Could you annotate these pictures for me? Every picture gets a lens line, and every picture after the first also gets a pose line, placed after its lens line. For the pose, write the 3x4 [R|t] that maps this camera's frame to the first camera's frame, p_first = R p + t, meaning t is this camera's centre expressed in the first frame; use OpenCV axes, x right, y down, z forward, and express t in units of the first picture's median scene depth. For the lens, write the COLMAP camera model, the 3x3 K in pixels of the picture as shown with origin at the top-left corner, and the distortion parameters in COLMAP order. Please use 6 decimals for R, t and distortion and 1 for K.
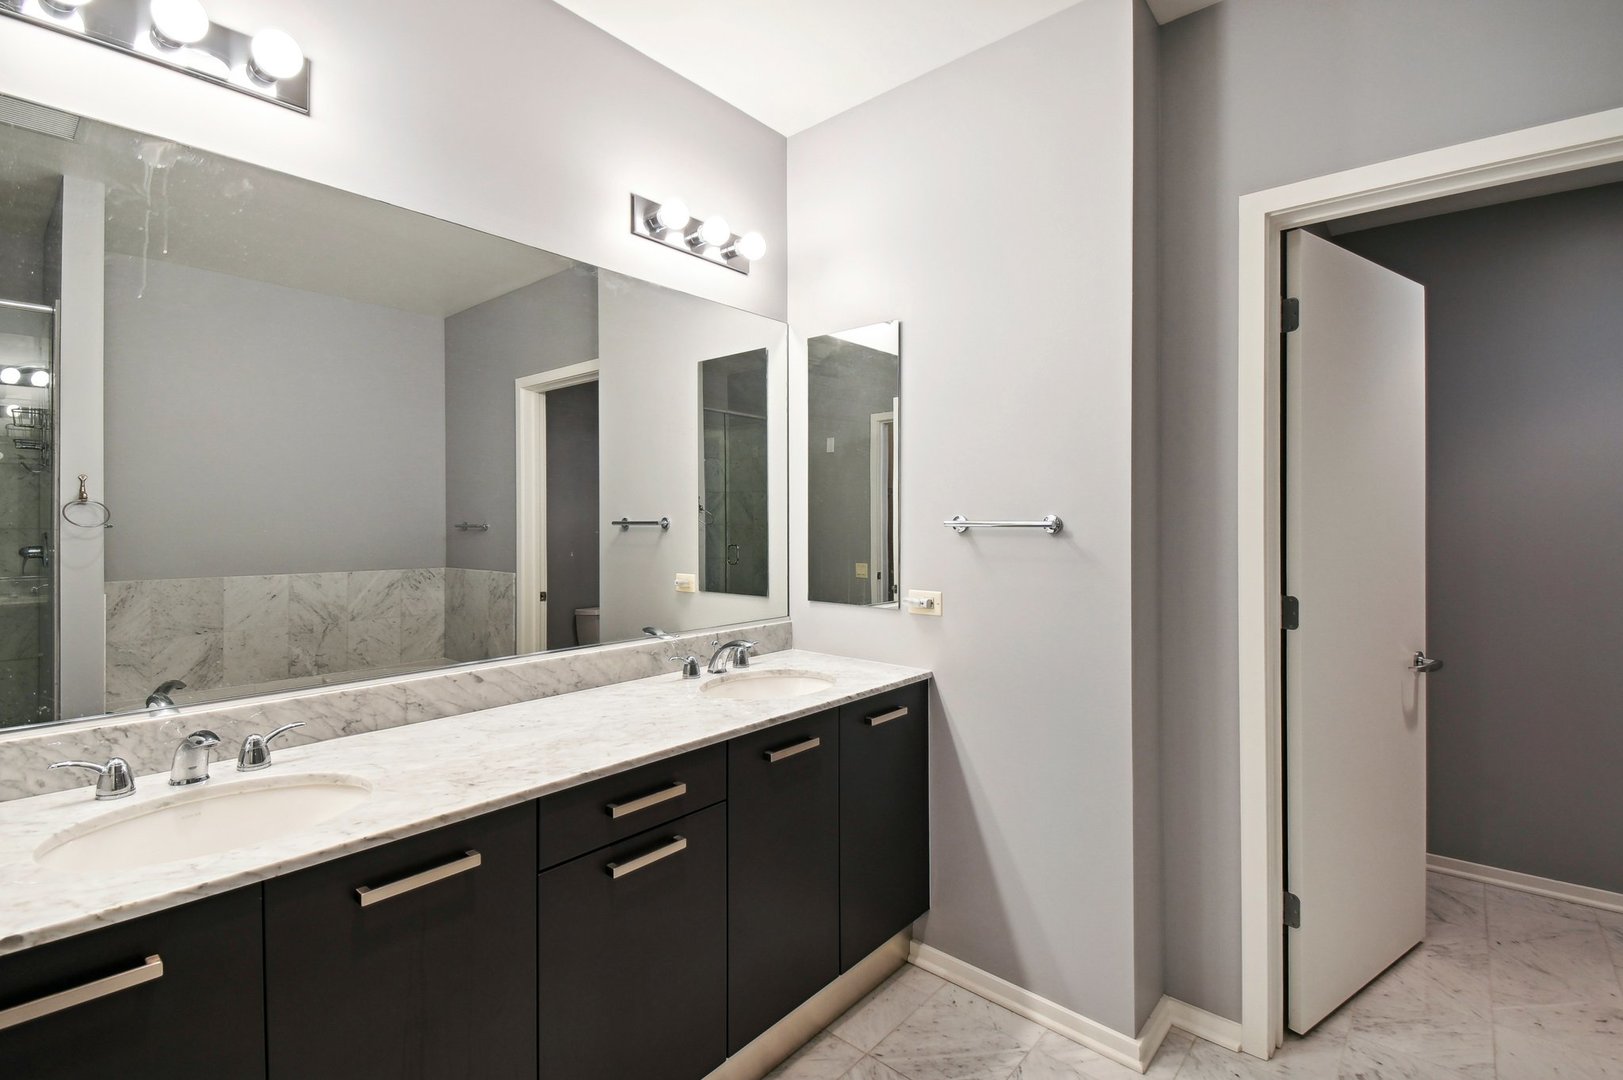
lens RADIAL K [[738.0, 0, 804.0], [0, 738.0, 525.9], [0, 0, 1]] dist [0.015789, -0.025064]
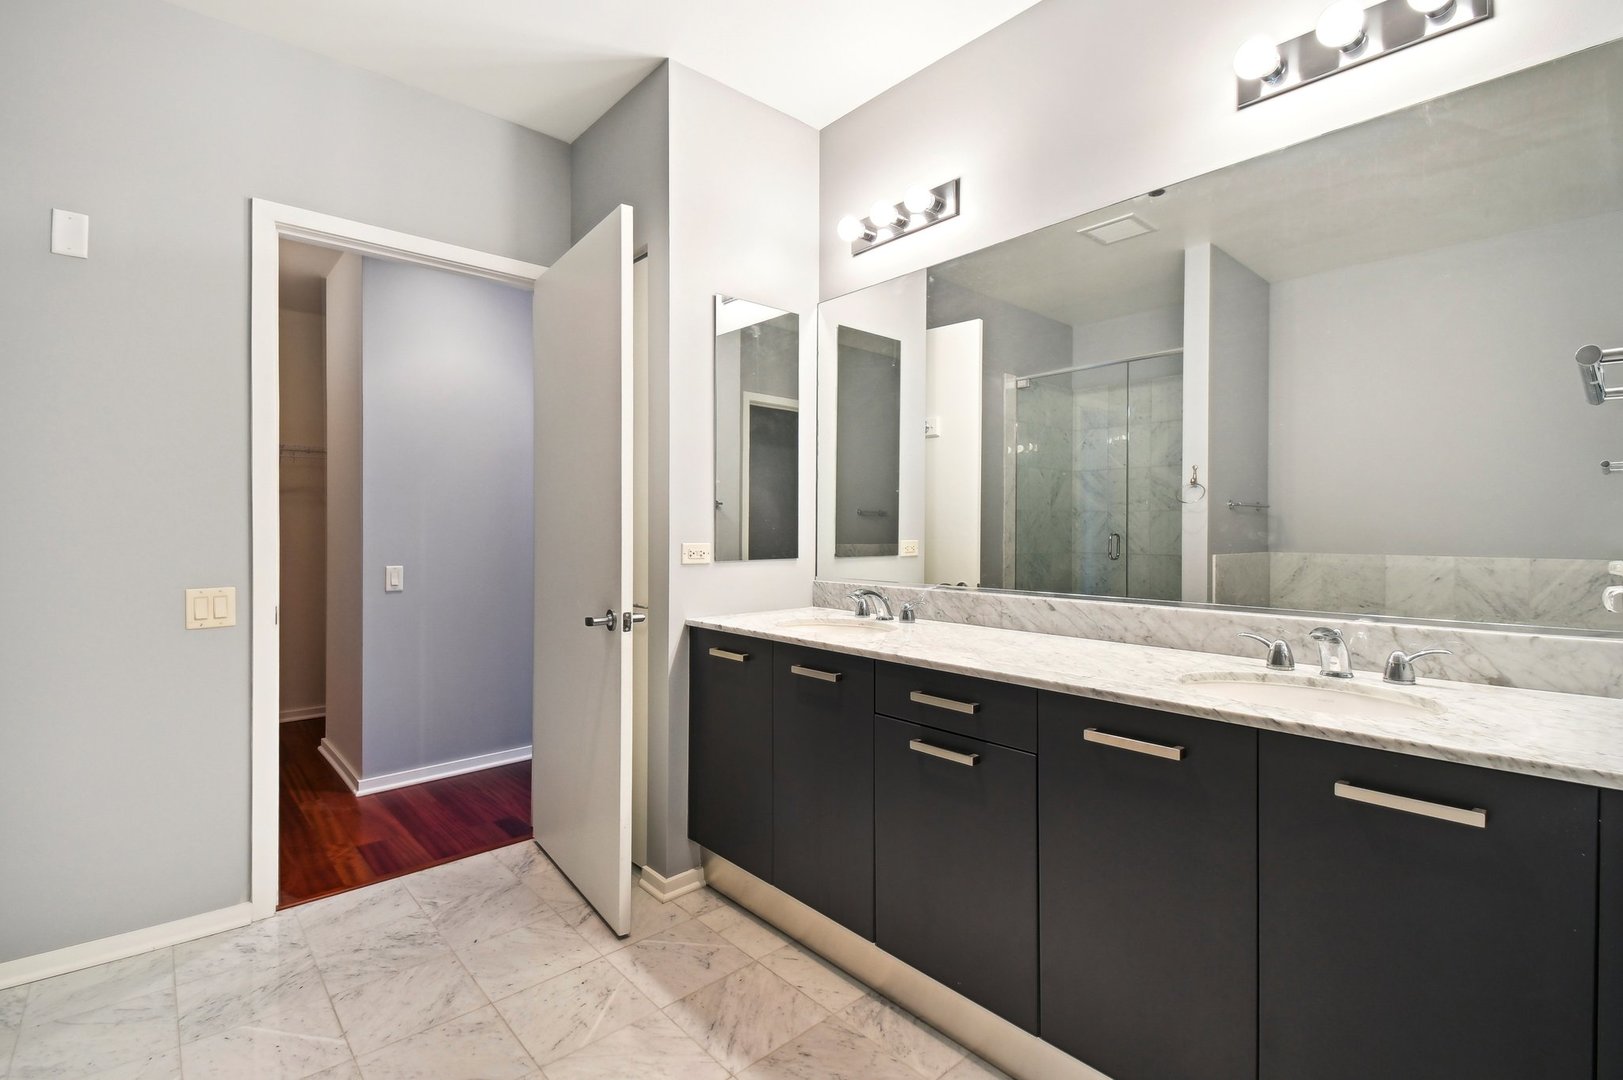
lens RADIAL K [[738.0, 0, 804.0], [0, 738.0, 525.9], [0, 0, 1]] dist [0.015789, -0.025064]
pose [[-0.113795, 0.000597, -0.993504, 0.814224], [-0.006128, 0.999980, 0.001303, 0.078946], [0.993485, 0.006236, -0.113789, 0.764479]]
